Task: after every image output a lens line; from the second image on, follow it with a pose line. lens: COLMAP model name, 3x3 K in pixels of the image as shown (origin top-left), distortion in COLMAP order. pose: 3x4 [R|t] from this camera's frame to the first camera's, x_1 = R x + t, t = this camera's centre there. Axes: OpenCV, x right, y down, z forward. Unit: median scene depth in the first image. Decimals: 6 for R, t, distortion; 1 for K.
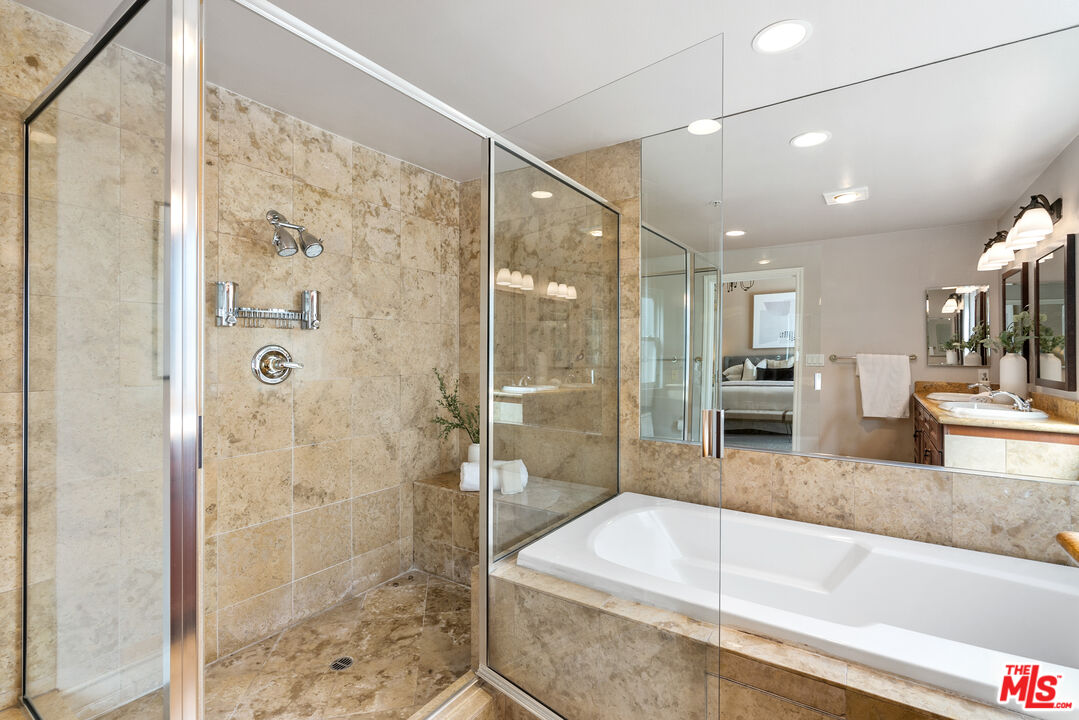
lens RADIAL K [[495.4, 0, 538.5], [0, 495.4, 354.5], [0, 0, 1]] dist [-0.006939, 0.003058]
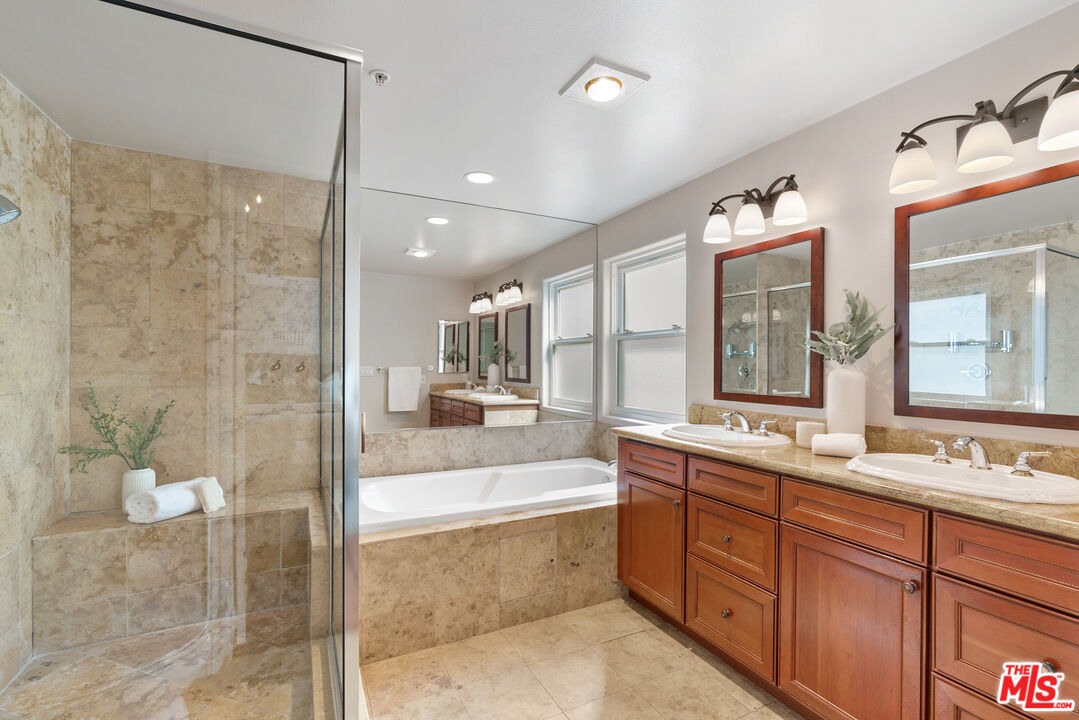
lens RADIAL K [[495.4, 0, 554.3], [0, 495.4, 369.0], [0, 0, 1]] dist [-0.006939, 0.003058]
pose [[0.473612, -0.006667, 0.880708, -0.542240], [-0.003836, 0.999946, 0.009633, -0.002648], [-0.880725, -0.007940, 0.473561, -0.021092]]
